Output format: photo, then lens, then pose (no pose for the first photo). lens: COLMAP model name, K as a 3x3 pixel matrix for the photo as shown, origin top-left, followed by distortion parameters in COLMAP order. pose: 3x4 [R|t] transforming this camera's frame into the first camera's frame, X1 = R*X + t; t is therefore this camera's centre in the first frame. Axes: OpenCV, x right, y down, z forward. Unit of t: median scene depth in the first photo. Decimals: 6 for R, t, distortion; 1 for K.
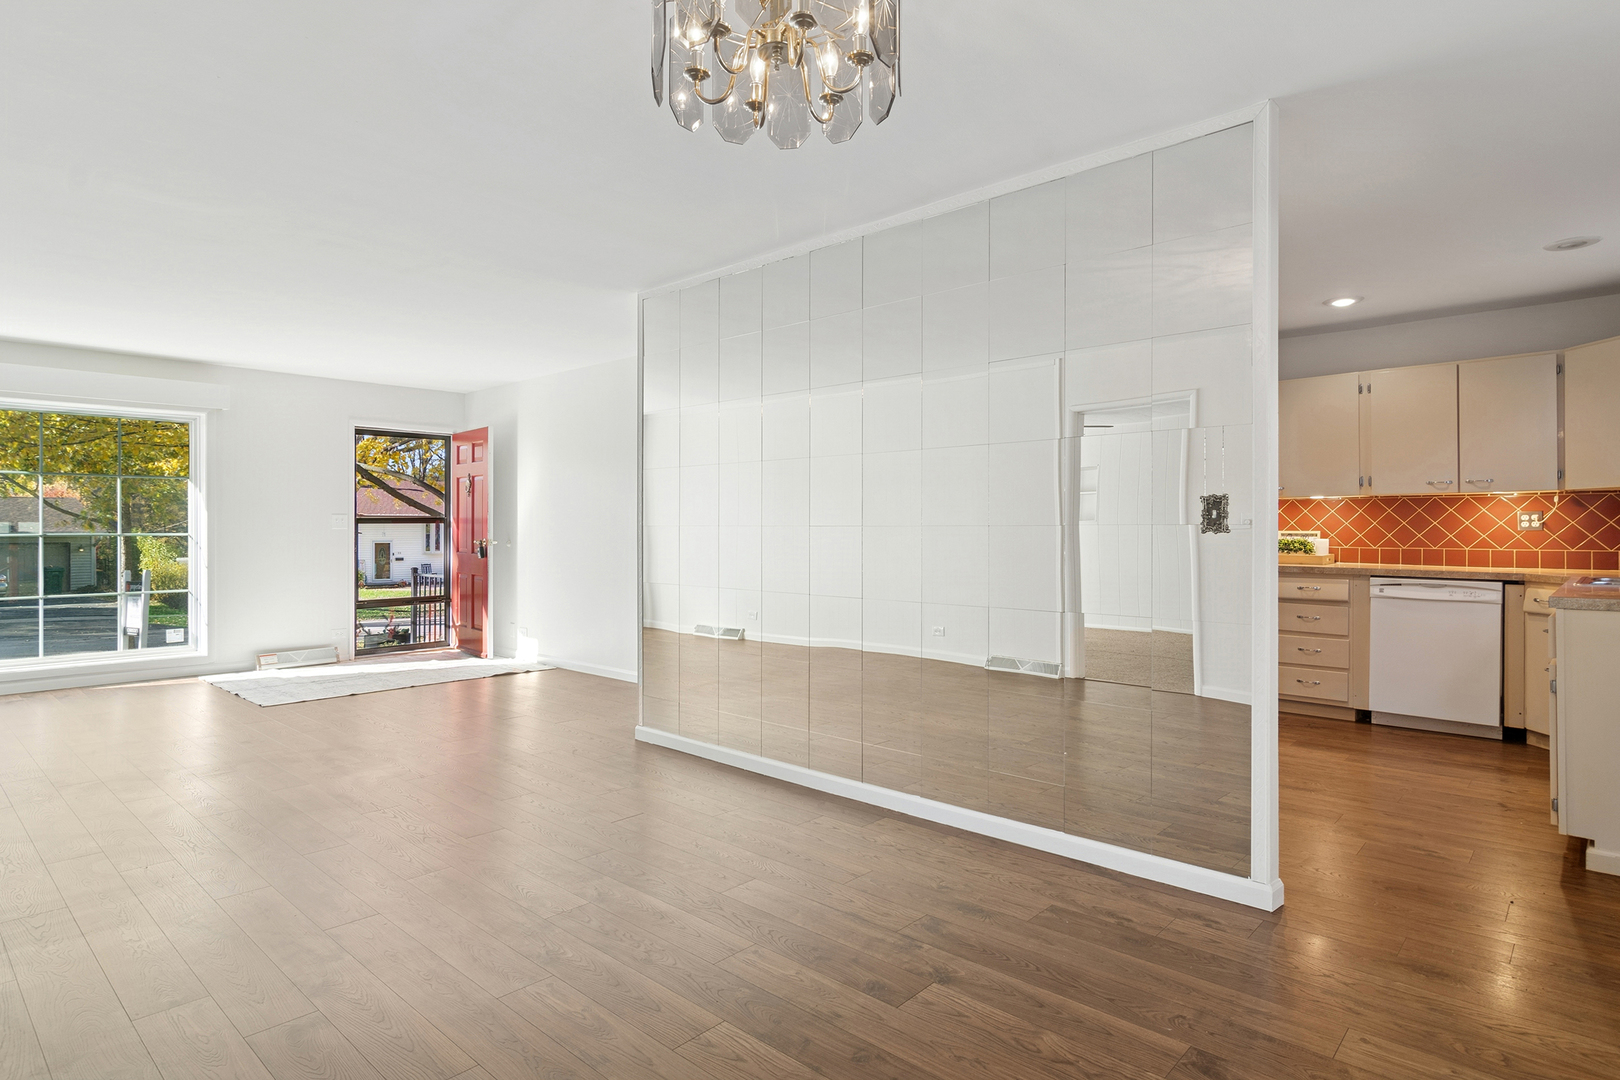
lens RADIAL K [[874.5, 0, 813.1], [0, 874.5, 527.3], [0, 0, 1]] dist [0.000722, 0.000589]
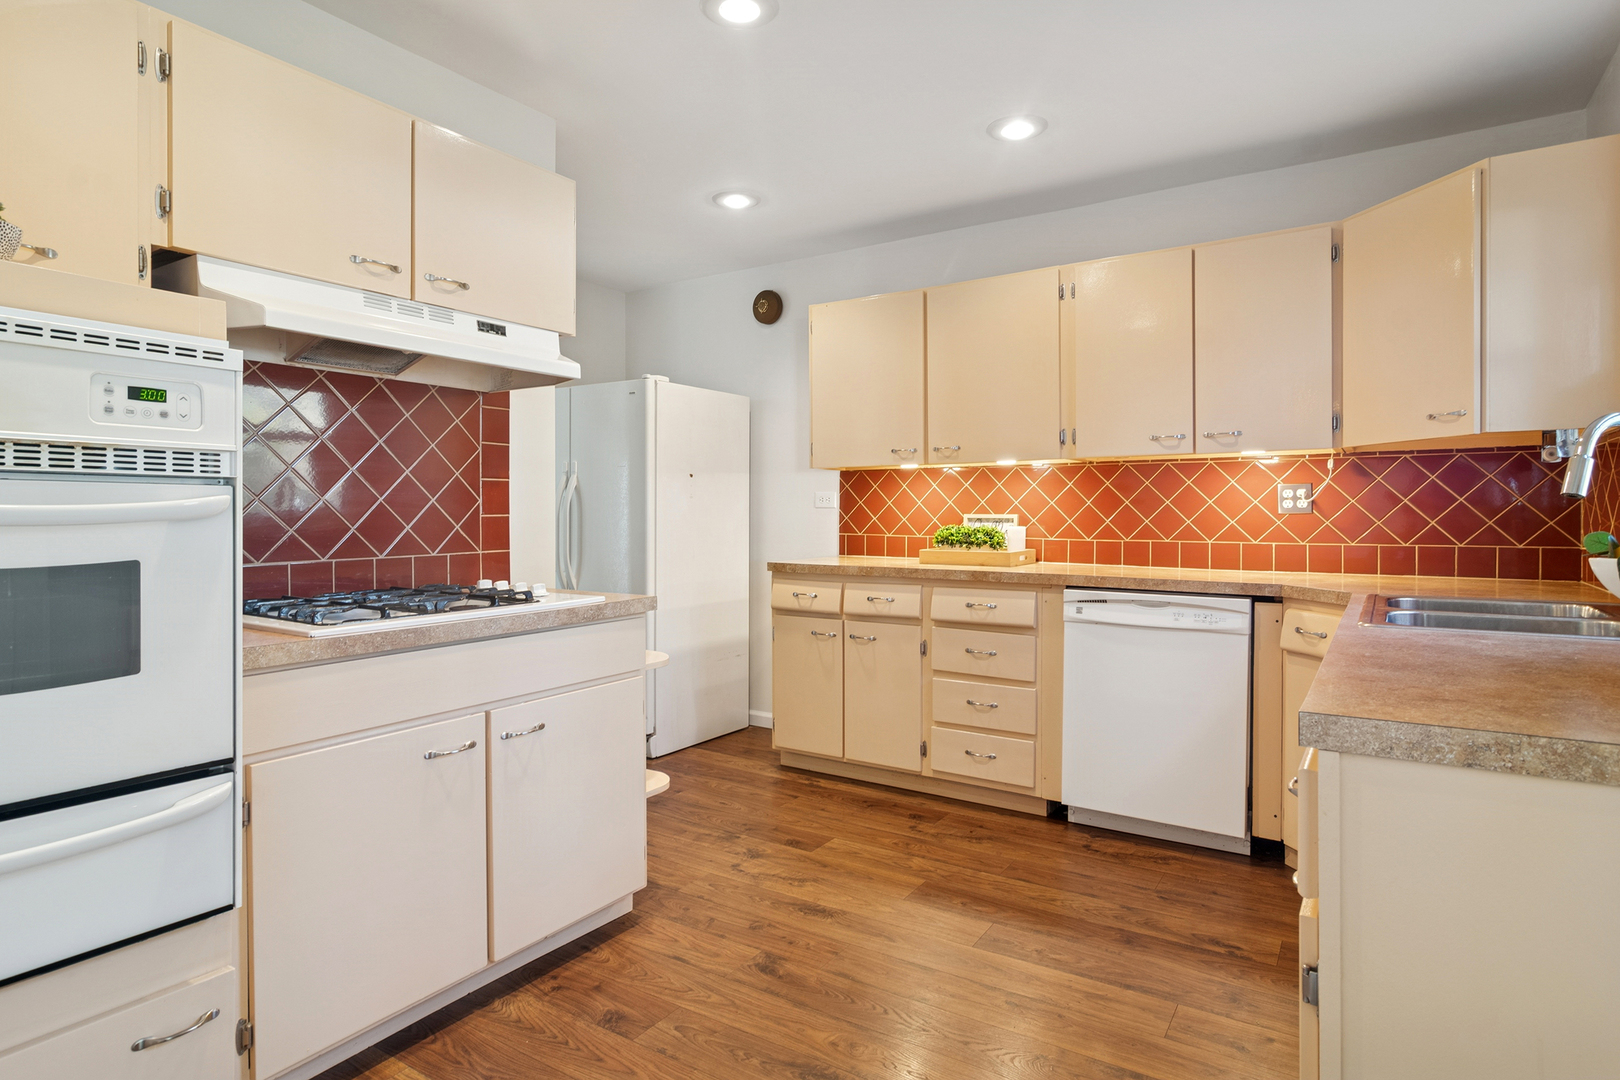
lens RADIAL K [[874.5, 0, 823.8], [0, 874.5, 517.5], [0, 0, 1]] dist [0.000722, 0.000589]
pose [[0.984596, 0.000420, 0.174845, 0.361872], [-0.001255, 0.999988, 0.004667, 0.004040], [-0.174841, -0.004815, 0.984585, 0.422283]]
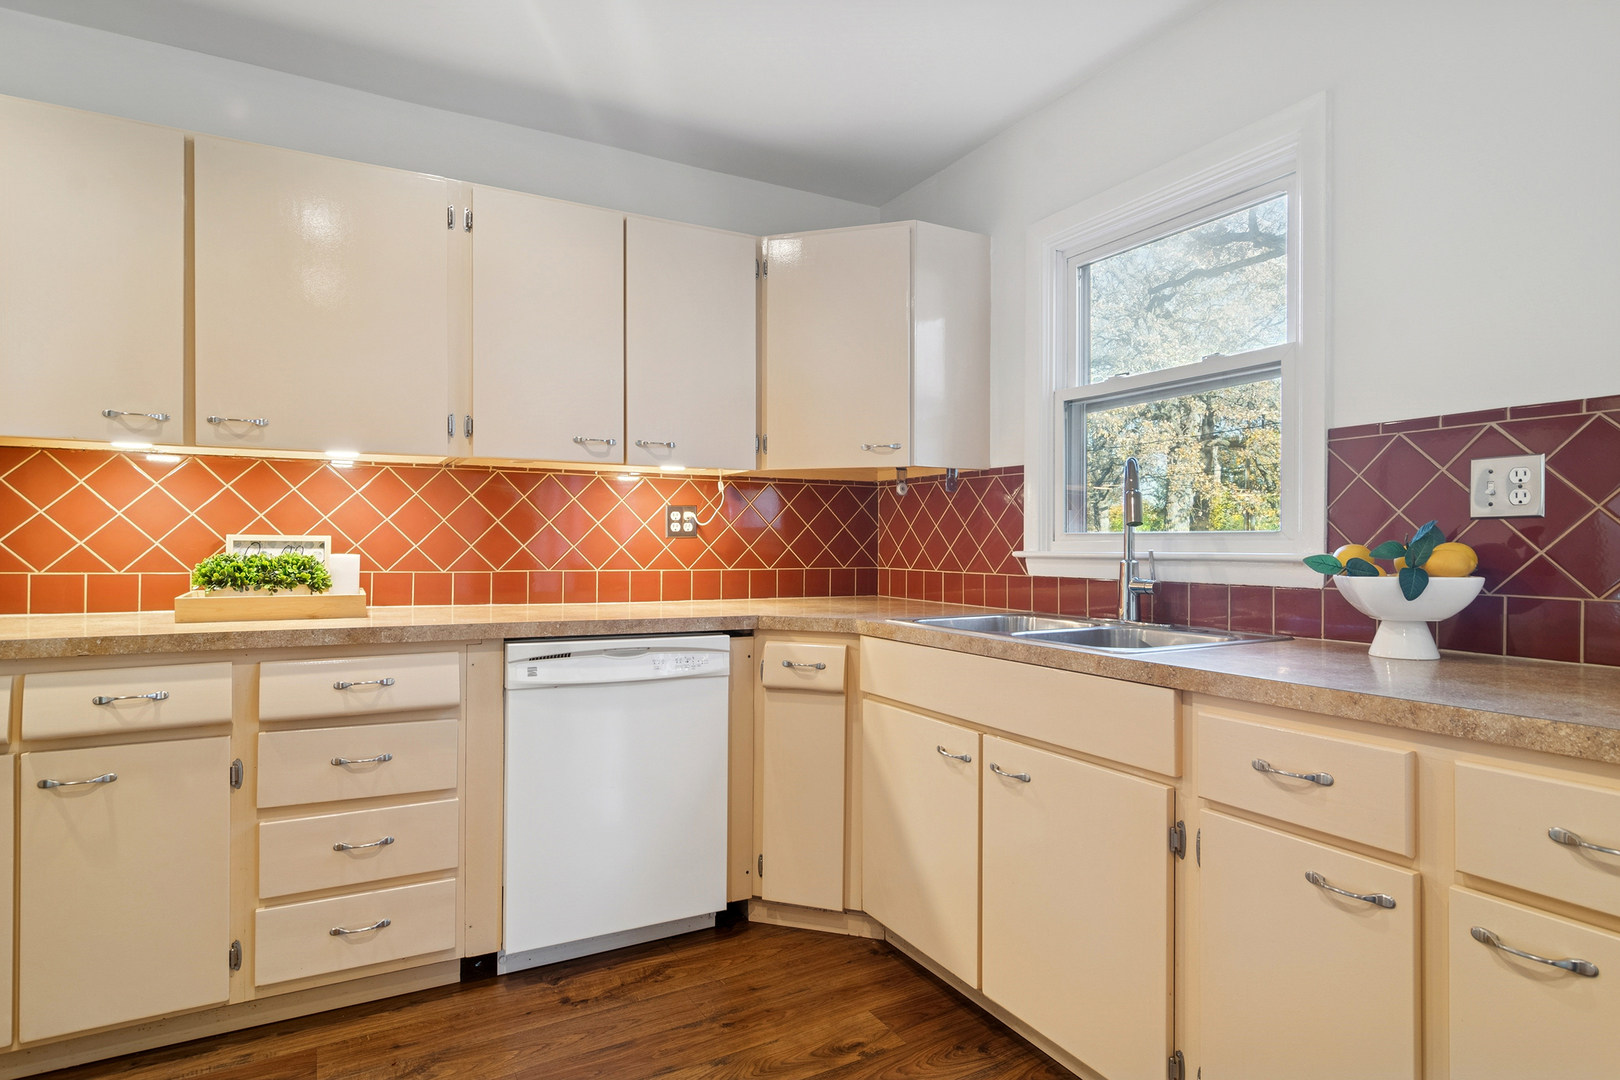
lens RADIAL K [[874.5, 0, 800.3], [0, 874.5, 542.9], [0, 0, 1]] dist [0.000722, 0.000589]
pose [[0.323525, 0.003631, 0.946213, 0.277576], [-0.007333, 0.999972, -0.001330, 0.007416], [-0.946191, -0.006509, 0.323543, 0.725999]]
